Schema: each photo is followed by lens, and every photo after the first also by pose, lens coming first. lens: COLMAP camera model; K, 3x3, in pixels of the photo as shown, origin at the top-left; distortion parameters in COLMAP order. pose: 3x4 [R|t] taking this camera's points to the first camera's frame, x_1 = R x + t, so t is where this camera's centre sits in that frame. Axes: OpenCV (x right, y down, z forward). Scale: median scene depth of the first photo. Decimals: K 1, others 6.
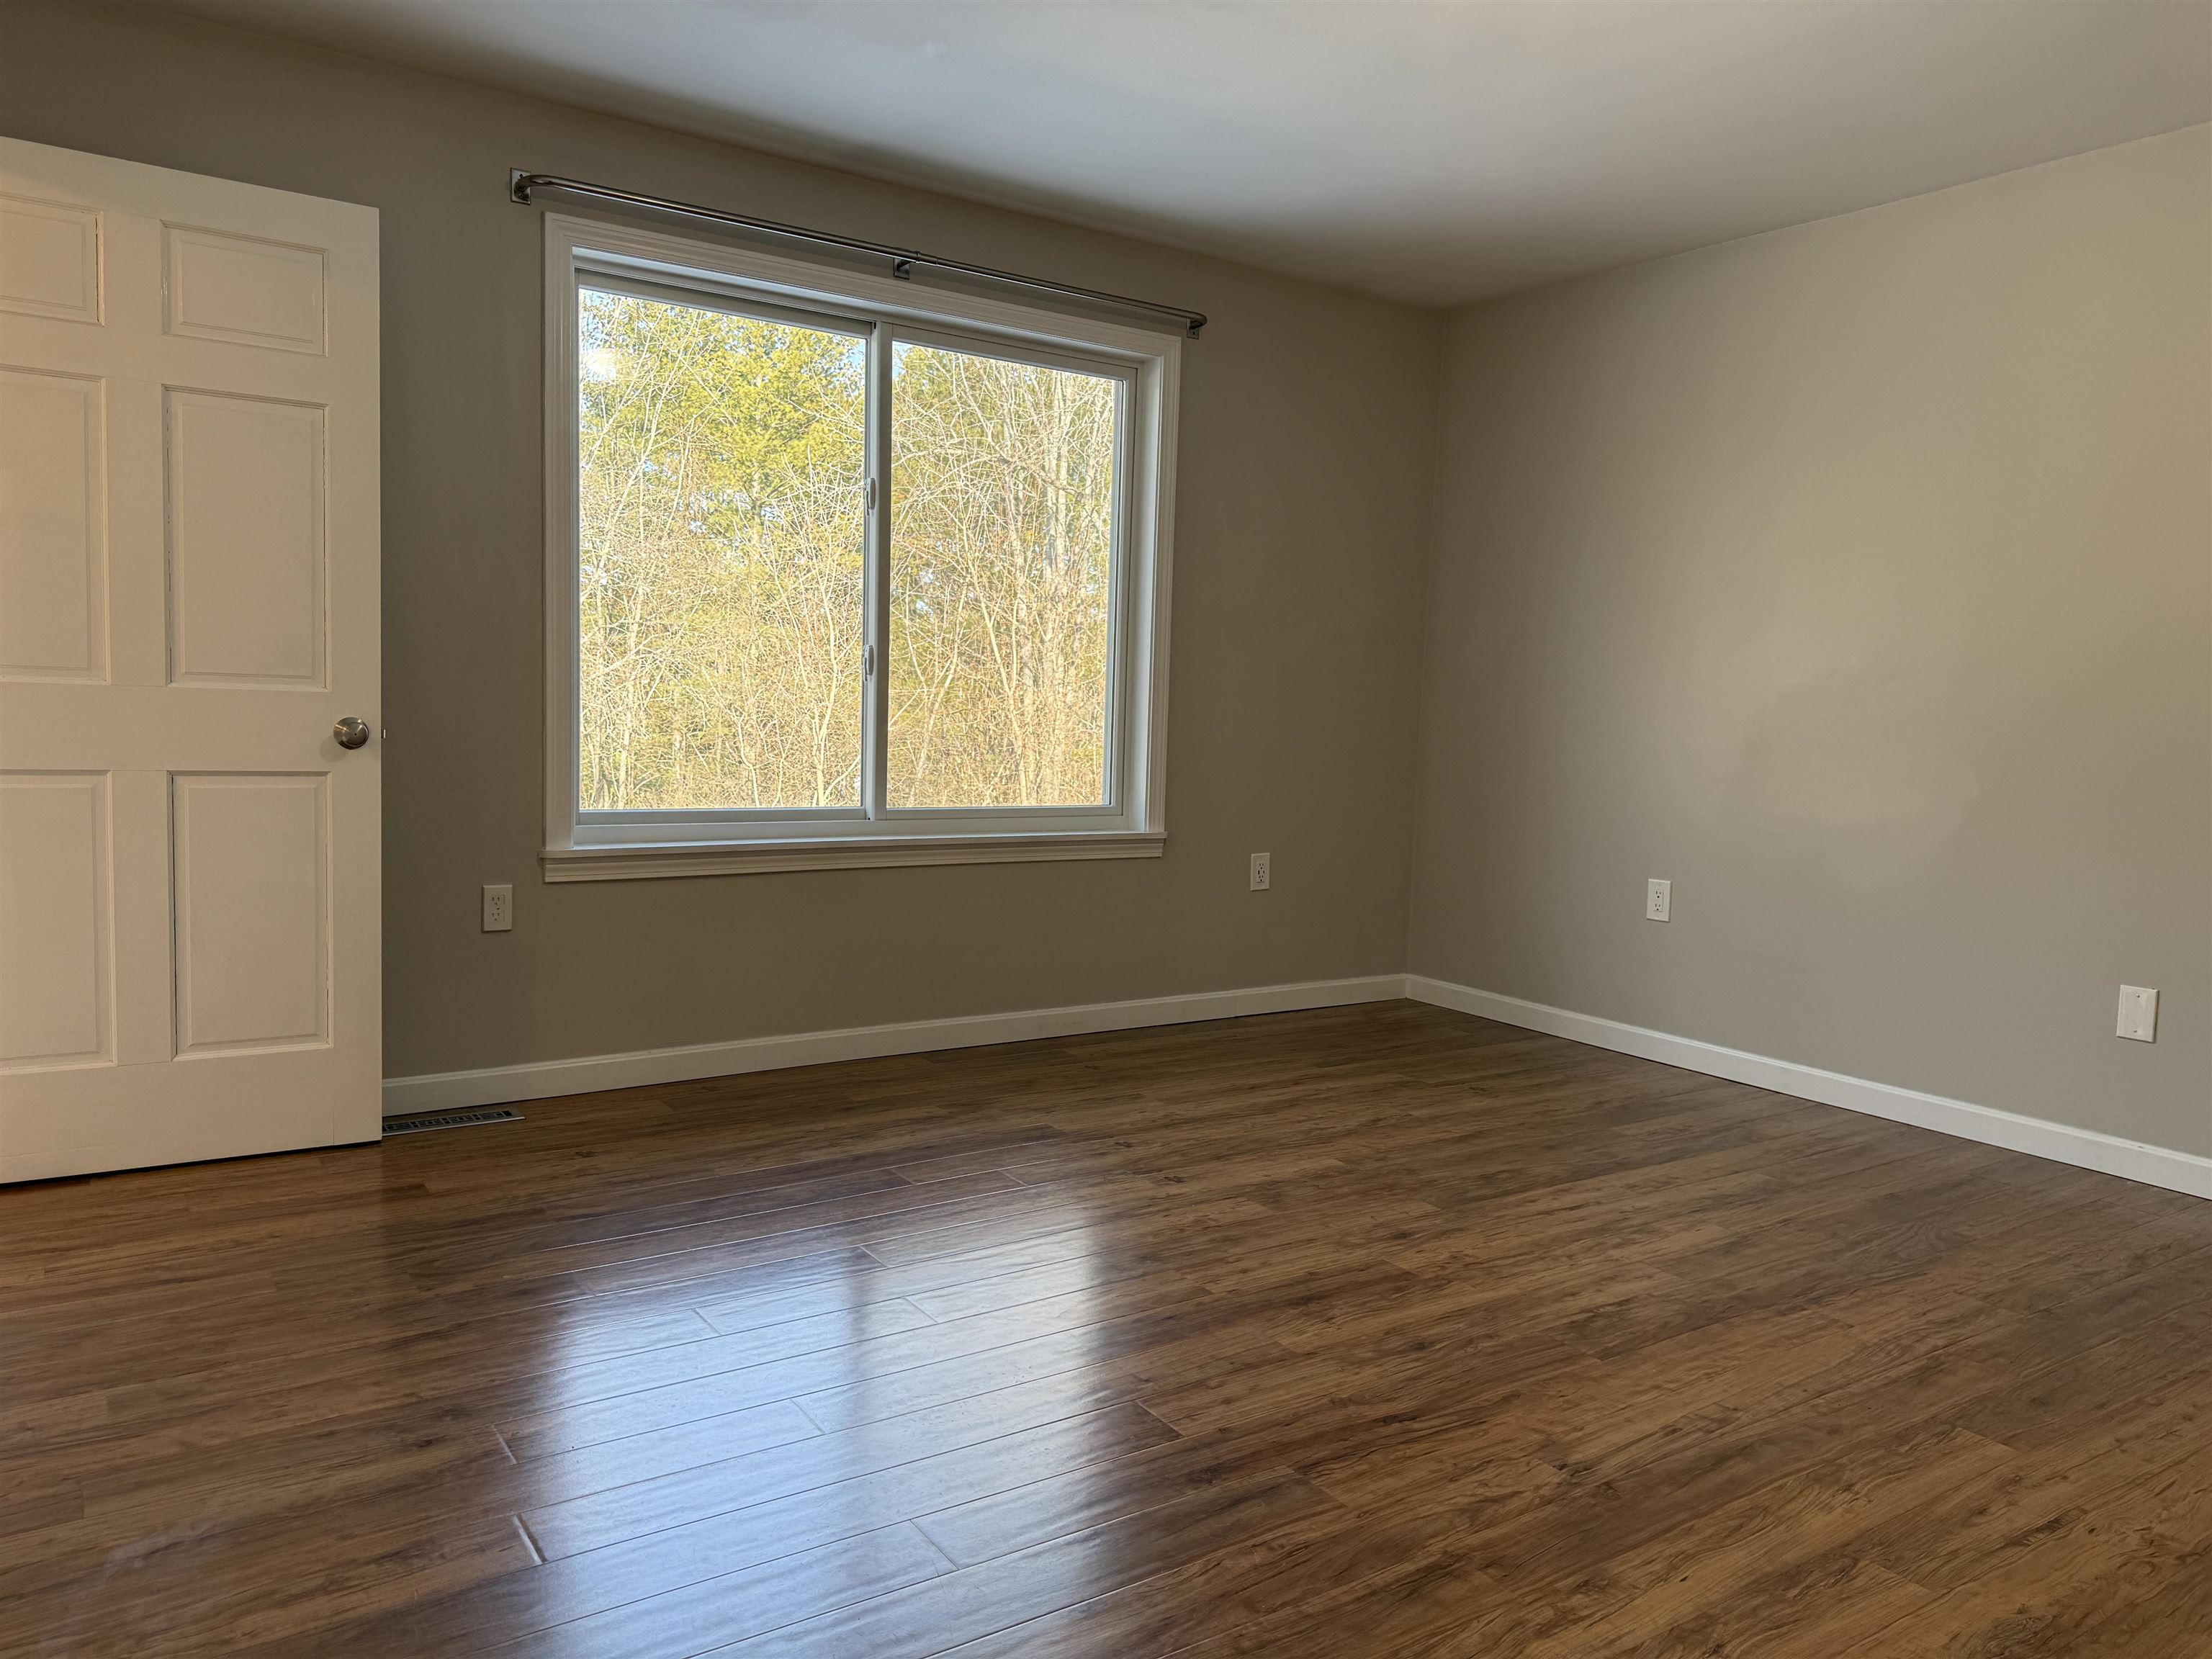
lens RADIAL K [[1565.2, 0, 1098.5], [0, 1565.2, 837.2], [0, 0, 1]] dist [0.101568, -0.110964]
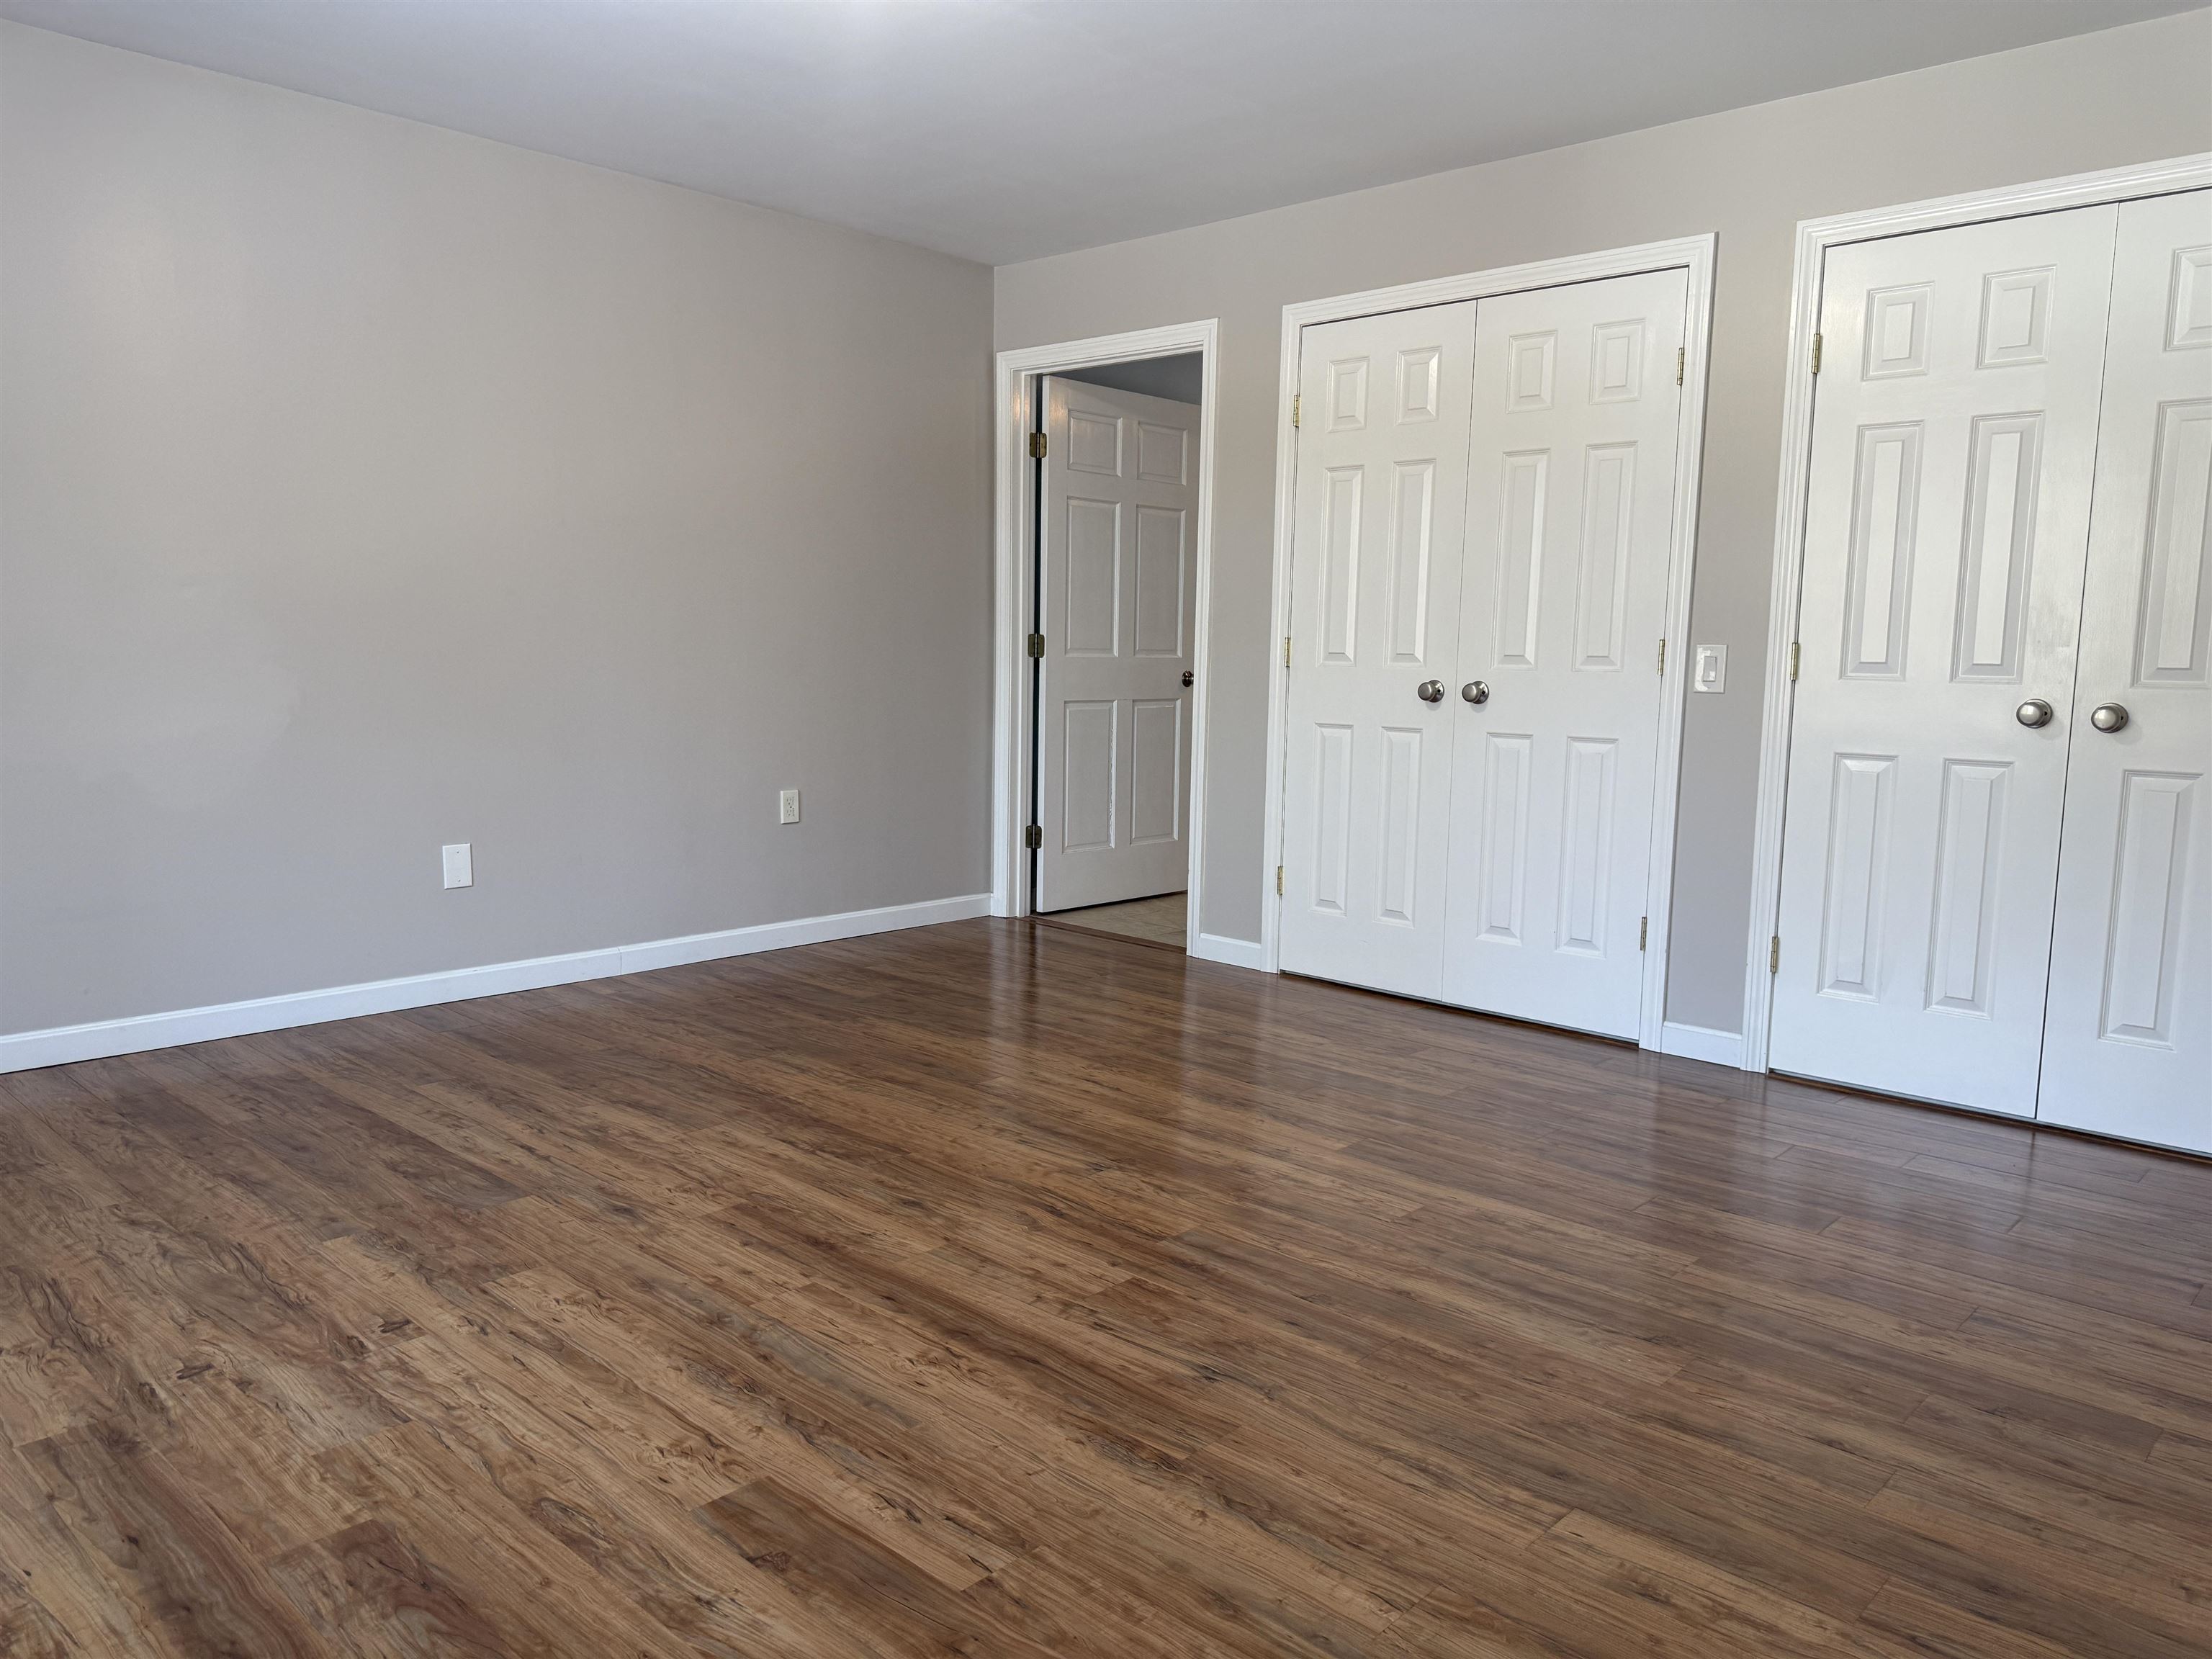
lens RADIAL K [[1565.2, 0, 1098.5], [0, 1565.2, 837.2], [0, 0, 1]] dist [0.101568, -0.110964]
pose [[-0.242899, -0.155227, 0.957551, -0.800761], [0.058629, 0.982960, 0.174219, -0.121650], [-0.968278, 0.098458, -0.229659, 0.991677]]
